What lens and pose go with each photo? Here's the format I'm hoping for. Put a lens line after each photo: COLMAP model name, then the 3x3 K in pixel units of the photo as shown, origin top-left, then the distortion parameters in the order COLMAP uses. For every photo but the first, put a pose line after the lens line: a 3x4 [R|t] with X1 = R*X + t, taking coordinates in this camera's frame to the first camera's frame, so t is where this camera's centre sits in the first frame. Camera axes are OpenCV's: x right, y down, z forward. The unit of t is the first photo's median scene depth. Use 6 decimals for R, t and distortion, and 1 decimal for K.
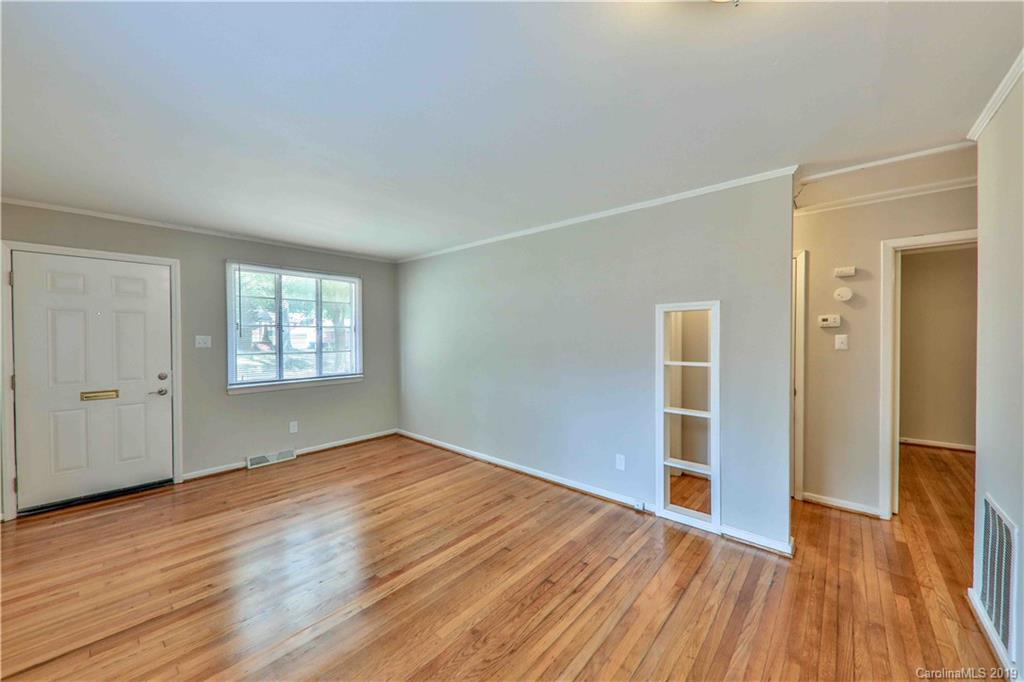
lens RADIAL K [[373.1, 0, 512.0], [0, 373.1, 341.0], [0, 0, 1]] dist [-0.000772, -0.000125]
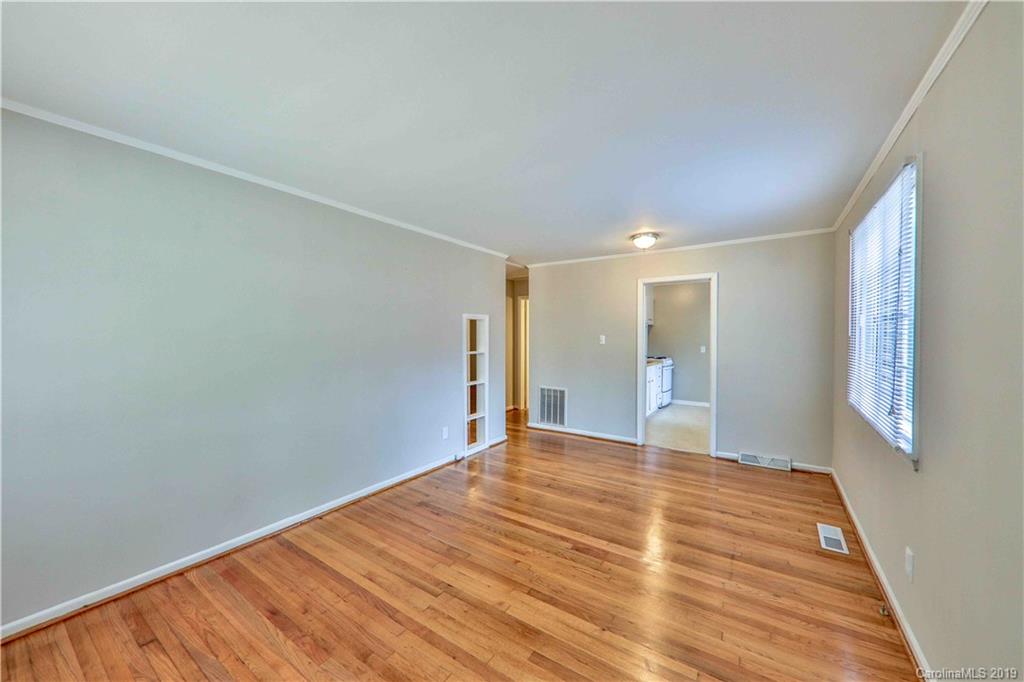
lens RADIAL K [[373.1, 0, 512.0], [0, 373.1, 341.0], [0, 0, 1]] dist [-0.000772, -0.000125]
pose [[-0.122011, -0.010892, 0.992469, -0.995123], [0.017716, 0.999757, 0.013150, -0.007422], [-0.992371, 0.019187, -0.121788, 0.895864]]
